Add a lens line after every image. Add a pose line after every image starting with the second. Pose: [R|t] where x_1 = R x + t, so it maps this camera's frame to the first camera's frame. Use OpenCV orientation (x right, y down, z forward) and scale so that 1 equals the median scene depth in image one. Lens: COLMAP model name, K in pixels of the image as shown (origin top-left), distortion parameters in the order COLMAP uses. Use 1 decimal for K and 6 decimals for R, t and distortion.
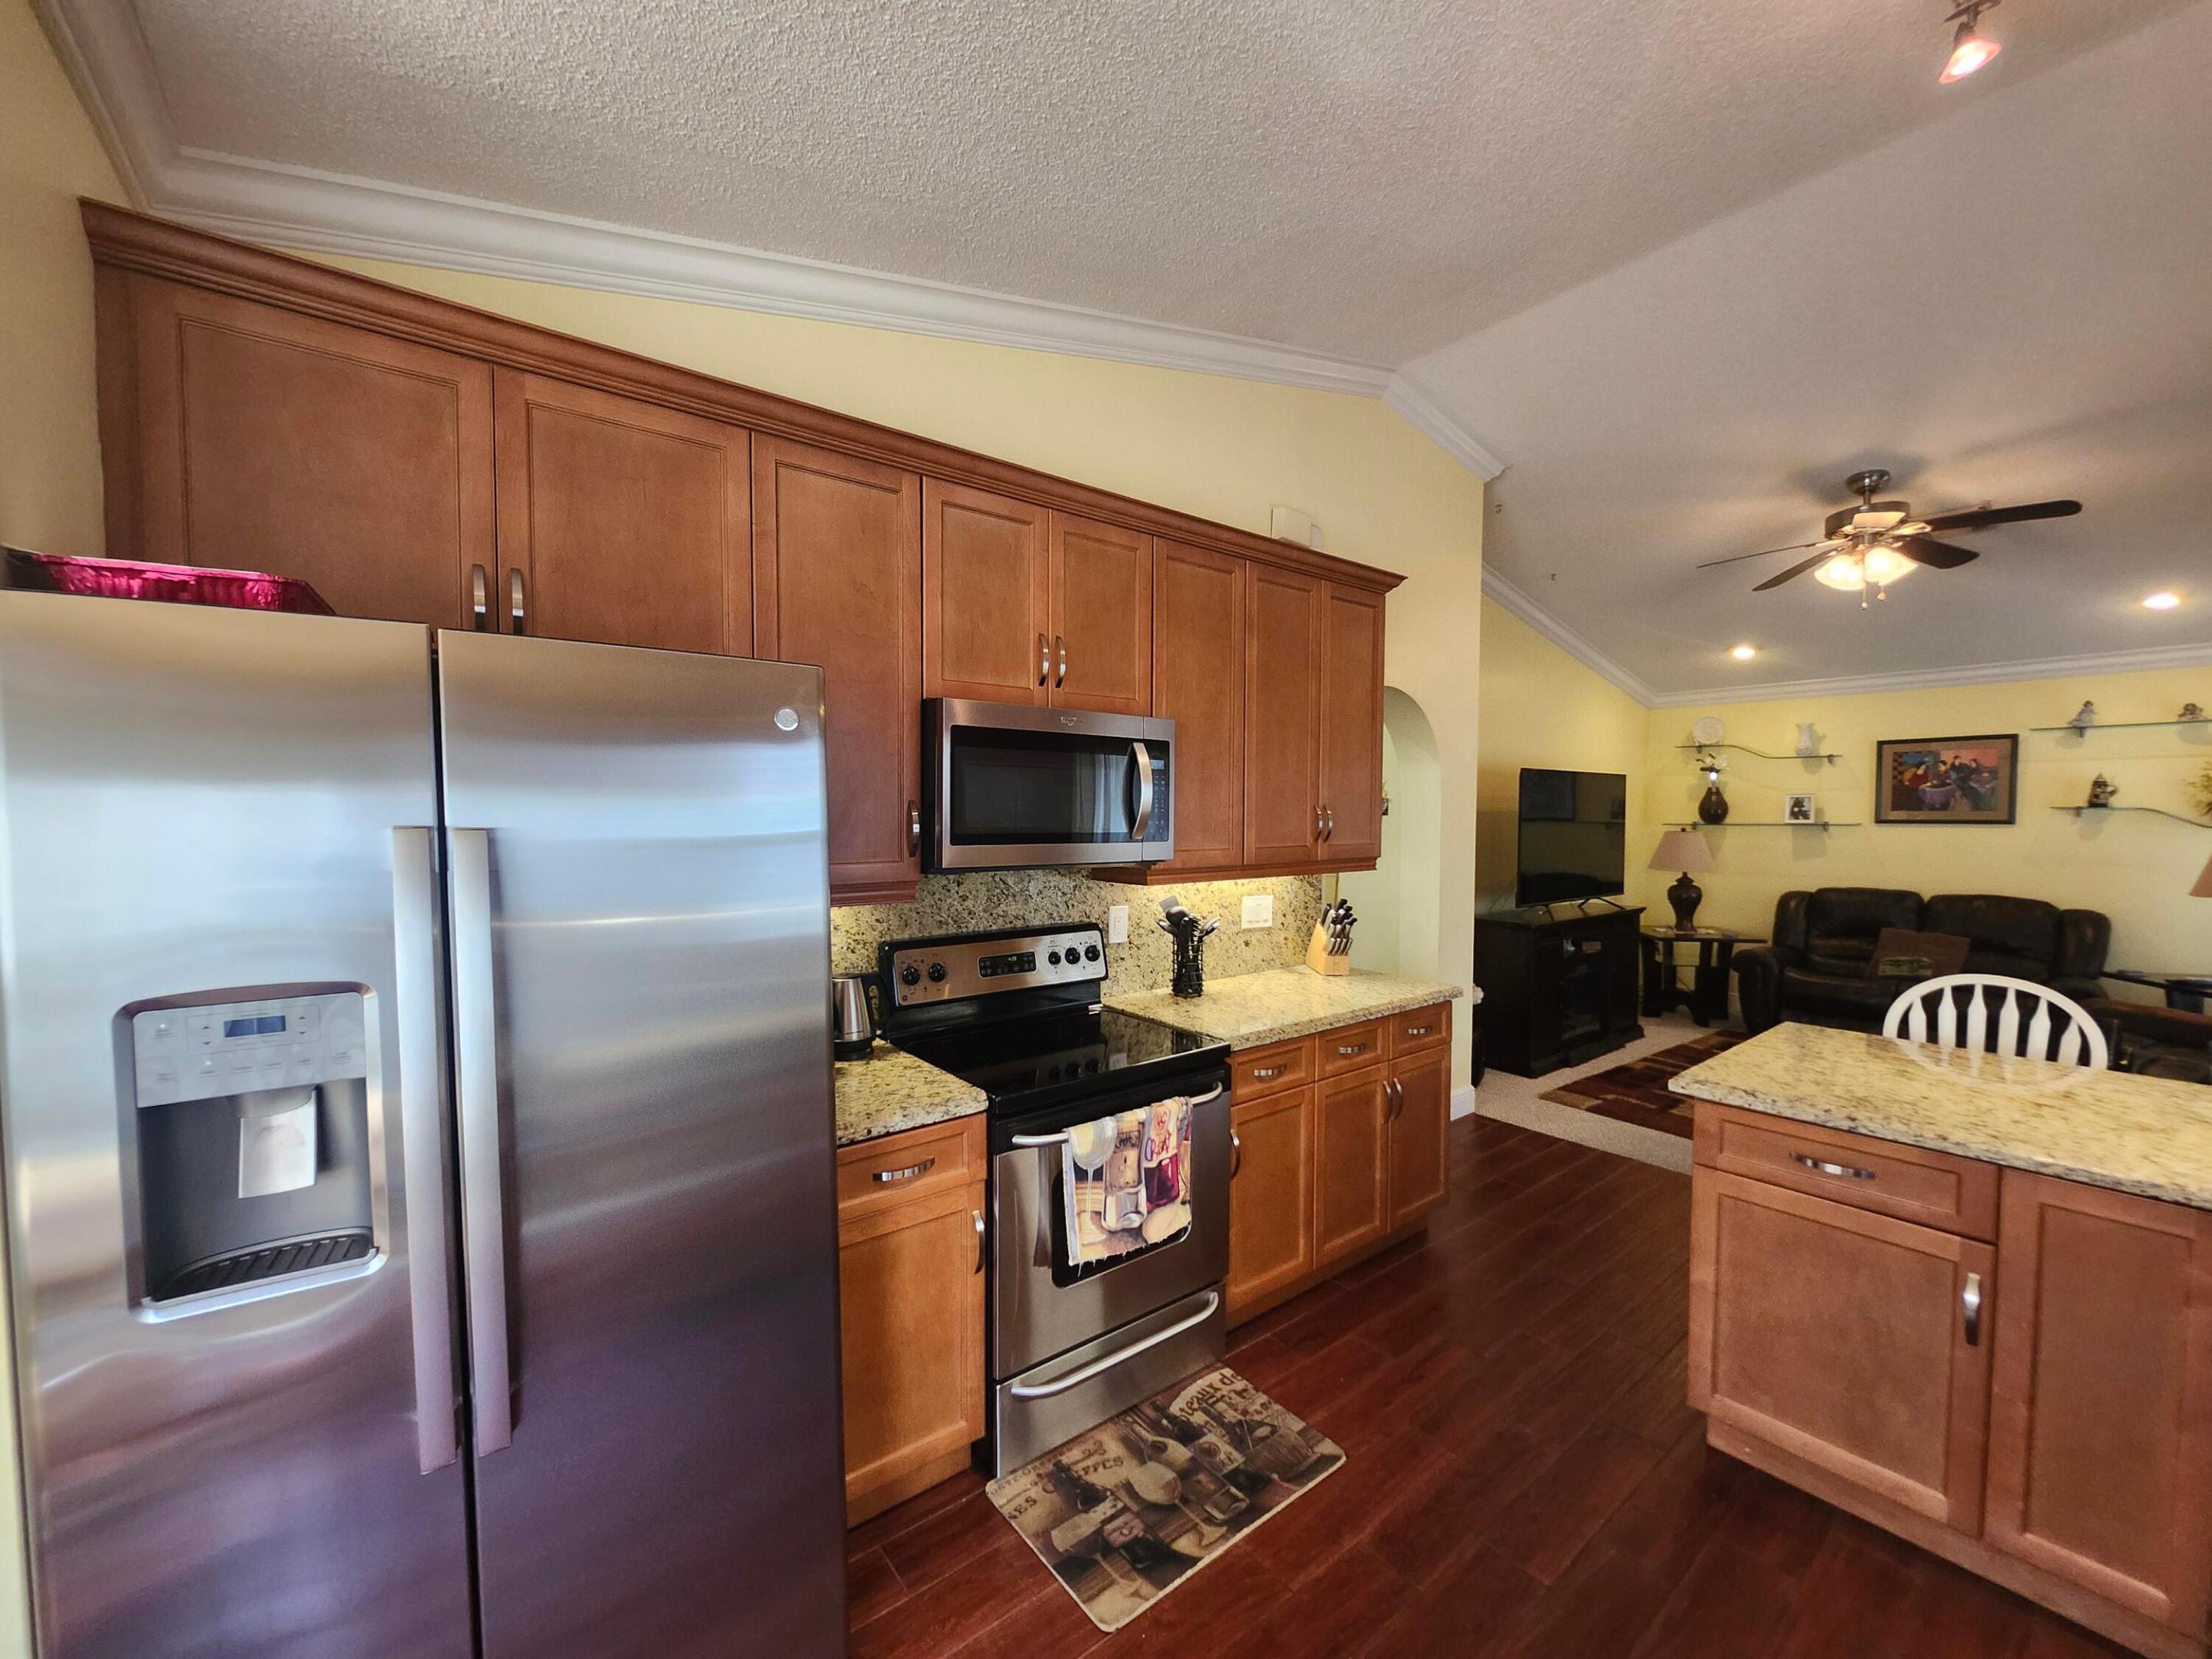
lens RADIAL K [[858.3, 0, 1095.9], [0, 858.3, 844.4], [0, 0, 1]] dist [0.003256, 0.000135]
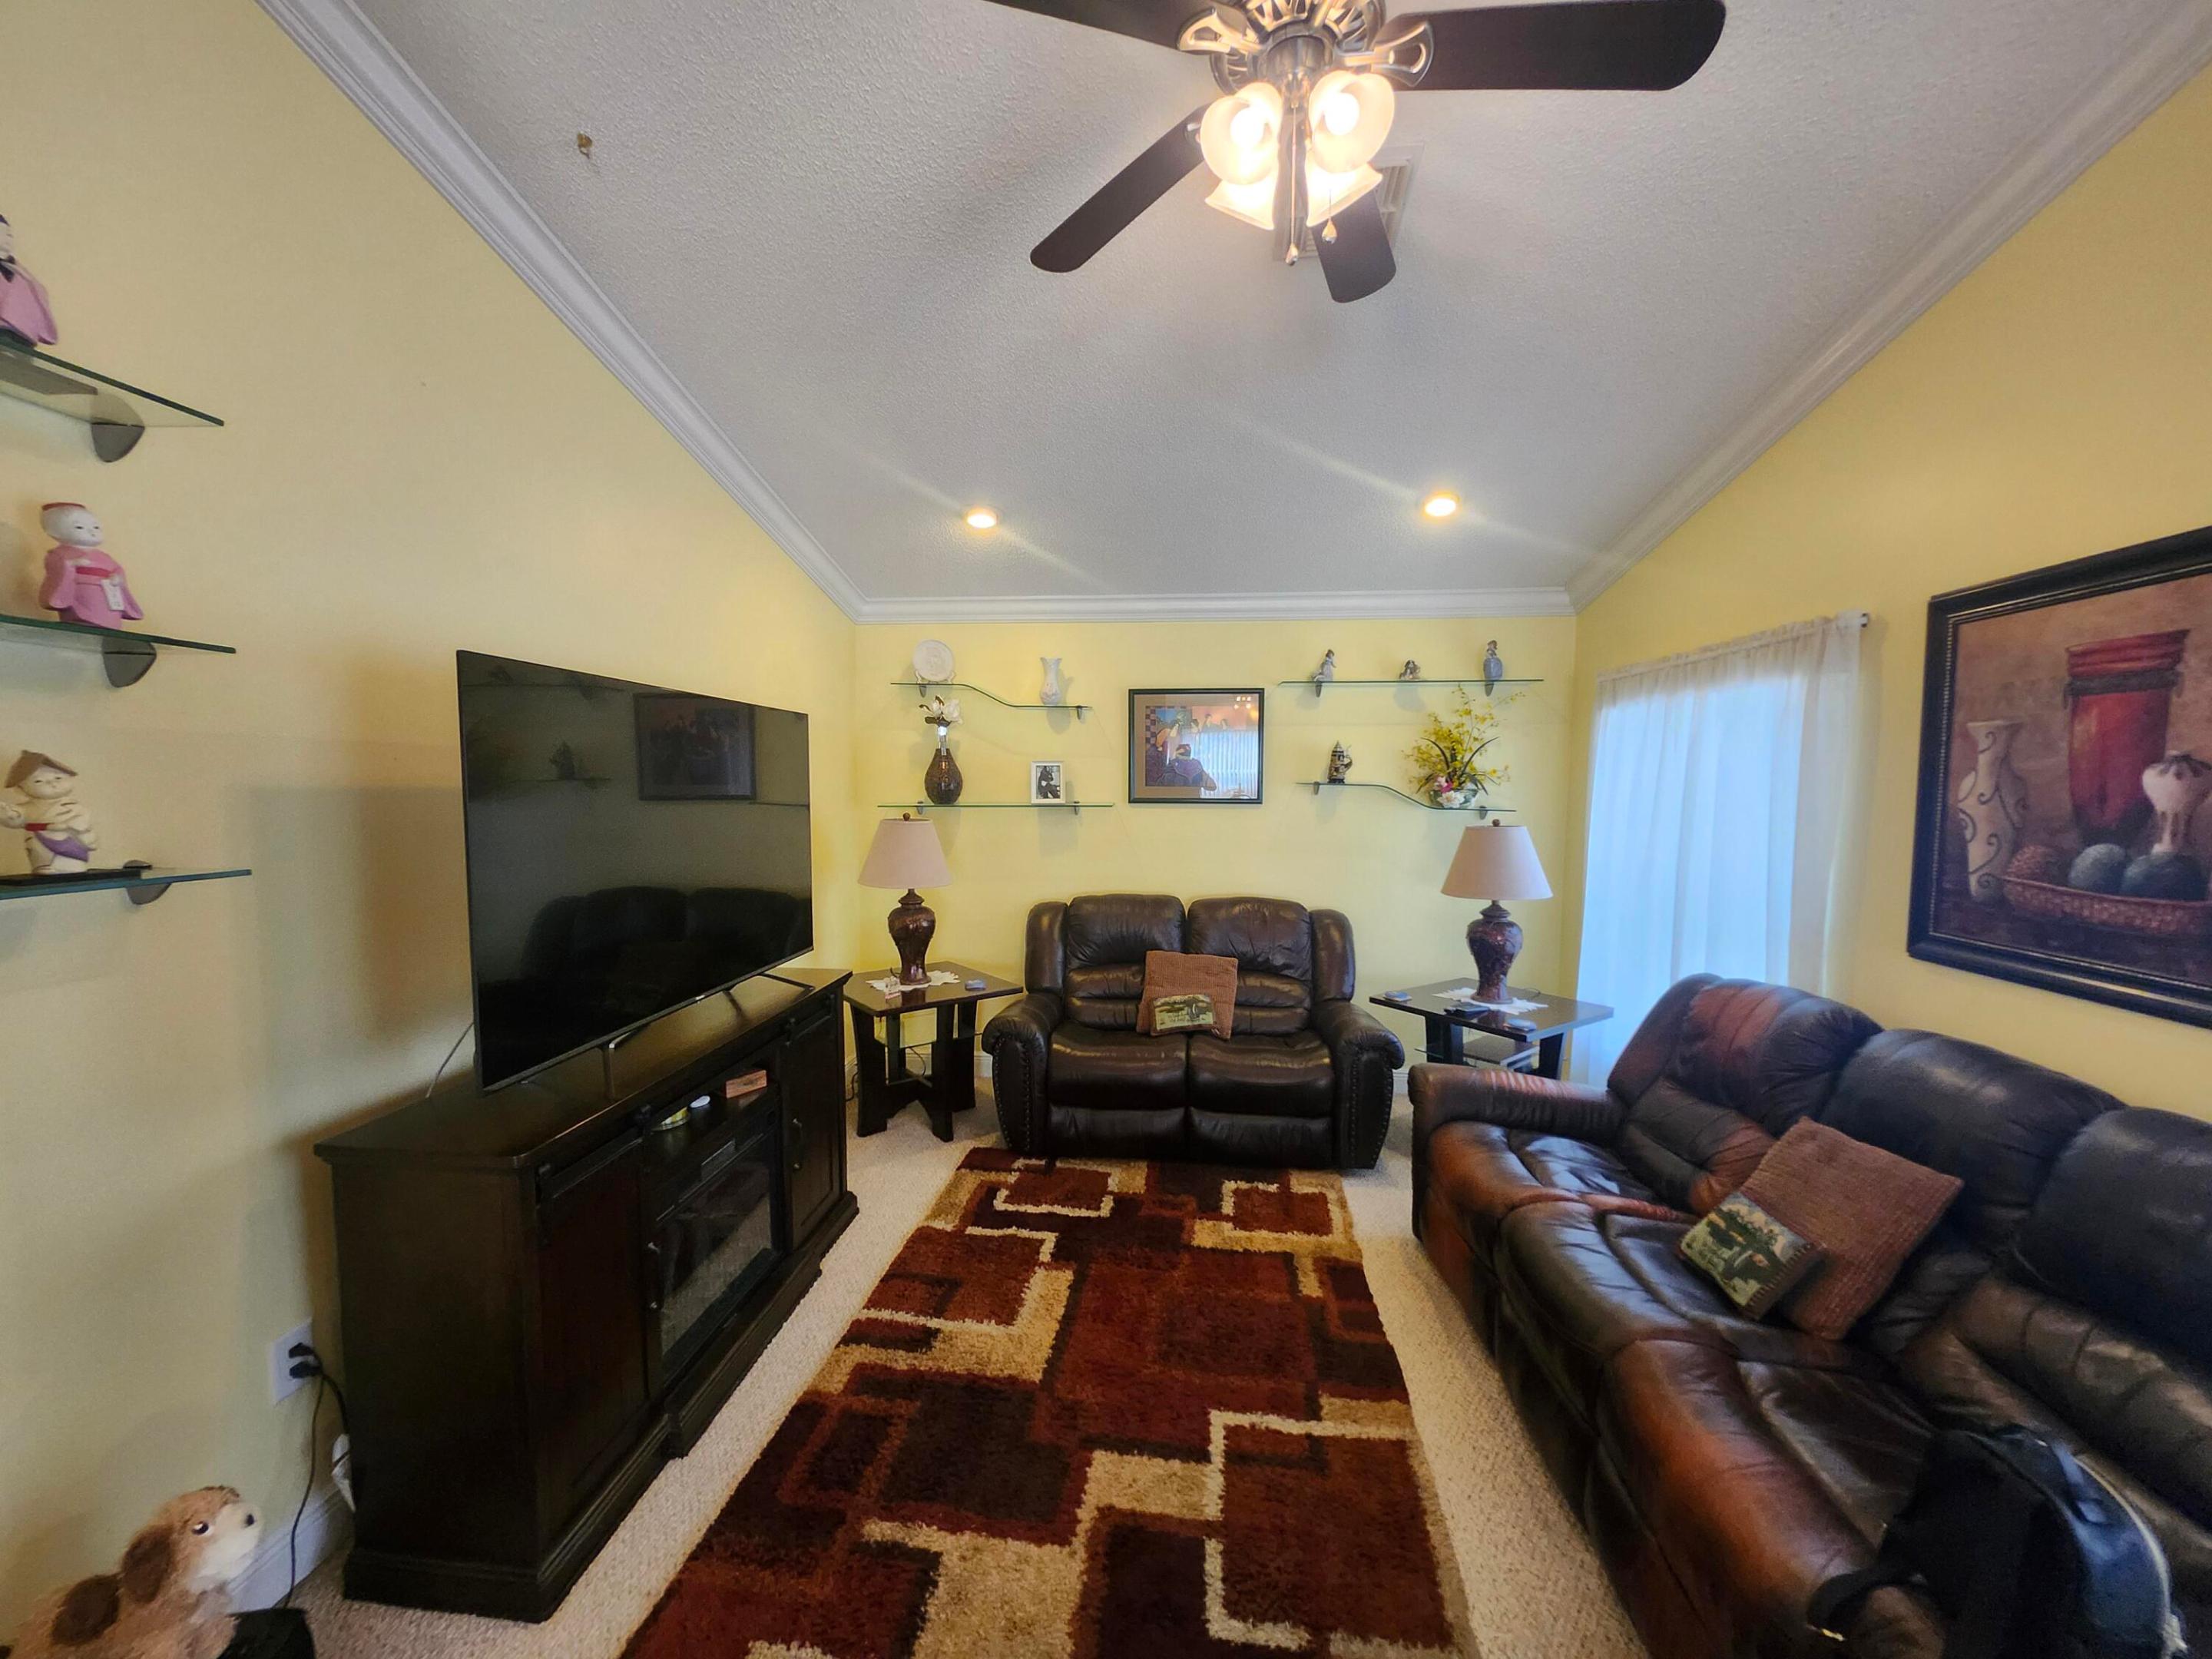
lens RADIAL K [[858.3, 0, 1105.1], [0, 858.3, 837.2], [0, 0, 1]] dist [0.003256, 0.000135]
pose [[0.673084, -0.046724, 0.738089, 0.344324], [0.024521, 0.998864, 0.040871, -0.024880], [-0.739160, -0.009411, 0.673465, 0.509428]]
